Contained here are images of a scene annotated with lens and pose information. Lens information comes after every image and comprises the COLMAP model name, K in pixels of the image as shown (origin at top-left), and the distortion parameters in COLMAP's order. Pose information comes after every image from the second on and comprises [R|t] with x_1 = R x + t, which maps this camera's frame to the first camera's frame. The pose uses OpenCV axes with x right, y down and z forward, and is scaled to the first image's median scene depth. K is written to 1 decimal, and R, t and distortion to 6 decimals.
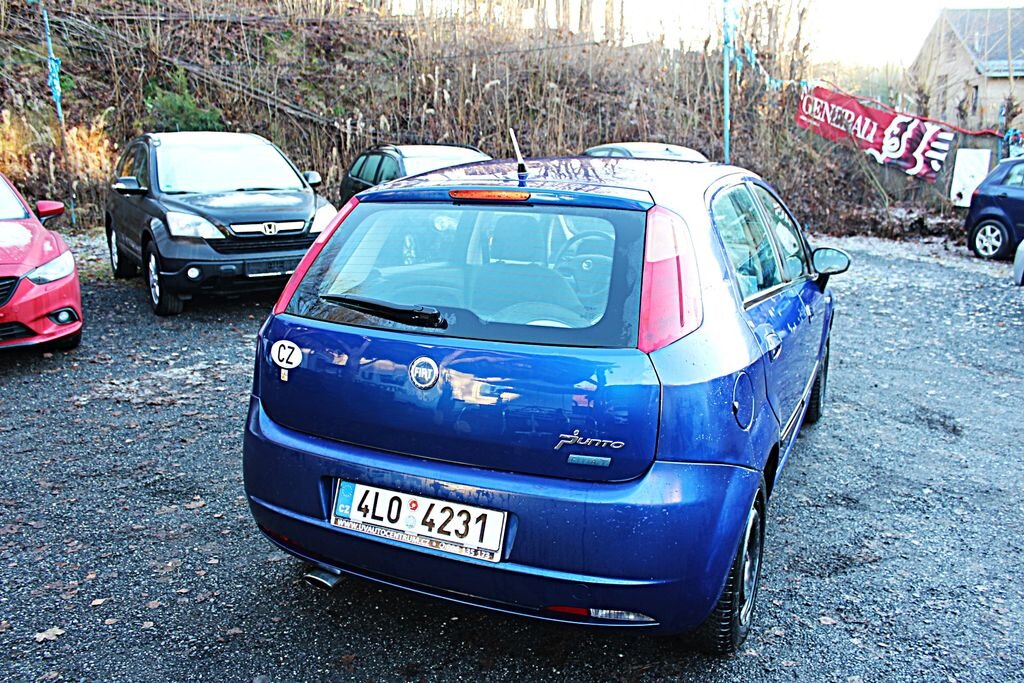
lens RADIAL K [[851.9, 0, 512.0], [0, 851.9, 341.5], [0, 0, 1]] dist [-0.169275, 0.155360]
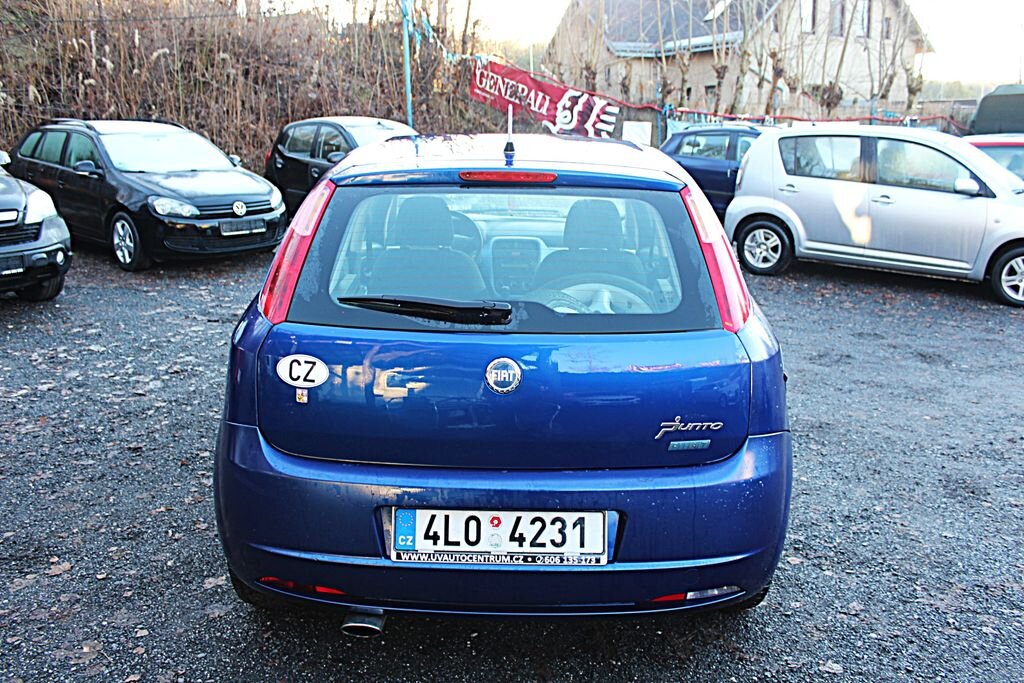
lens RADIAL K [[851.9, 0, 512.0], [0, 851.9, 341.5], [0, 0, 1]] dist [-0.169275, 0.155360]
pose [[0.911257, -0.090081, 0.401867, -0.073816], [0.077602, 0.995864, 0.047262, -0.006683], [-0.404462, -0.011882, 0.914478, 0.027408]]
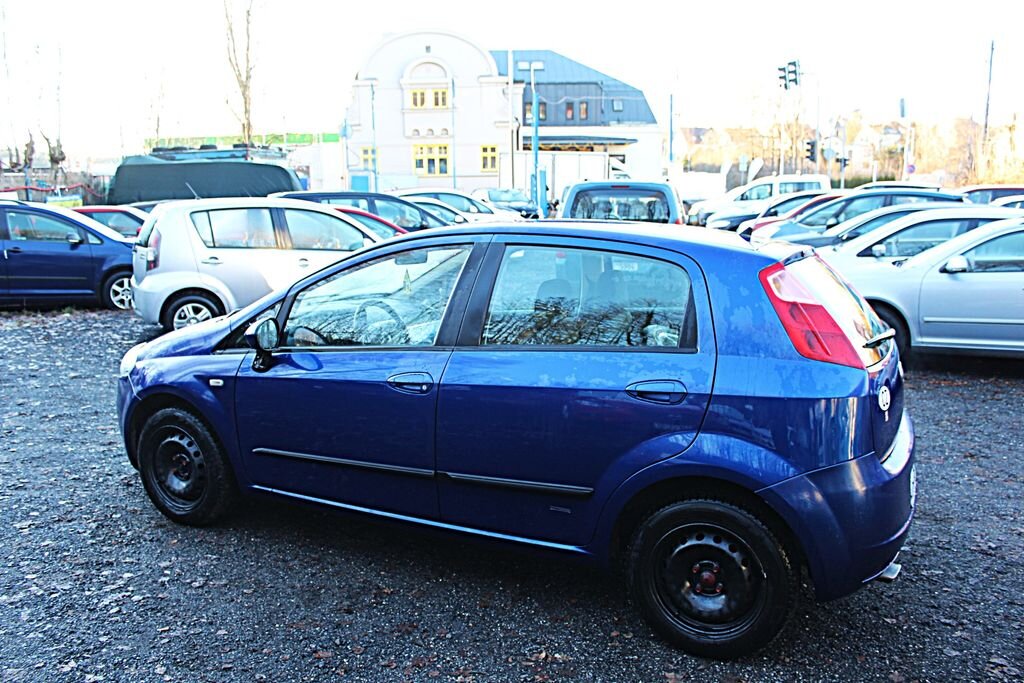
lens RADIAL K [[851.9, 0, 512.0], [0, 851.9, 341.5], [0, 0, 1]] dist [-0.169275, 0.155360]
pose [[0.031457, -0.157682, 0.986989, -0.247716], [0.209149, 0.966655, 0.147768, -0.059441], [-0.977378, 0.201779, 0.063388, 0.253231]]
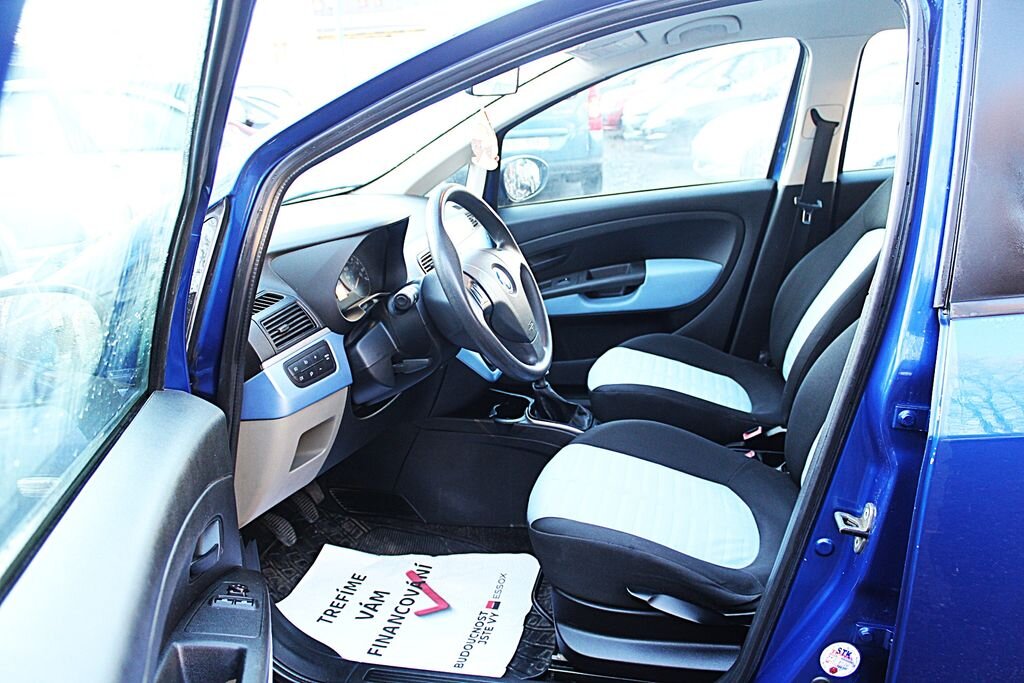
lens RADIAL K [[851.9, 0, 512.0], [0, 851.9, 341.5], [0, 0, 1]] dist [-0.169275, 0.155360]
pose [[-0.212594, -0.259144, 0.942151, -0.072084], [0.266009, 0.912427, 0.310993, -0.053698], [-0.940235, 0.316736, -0.125042, 0.326531]]
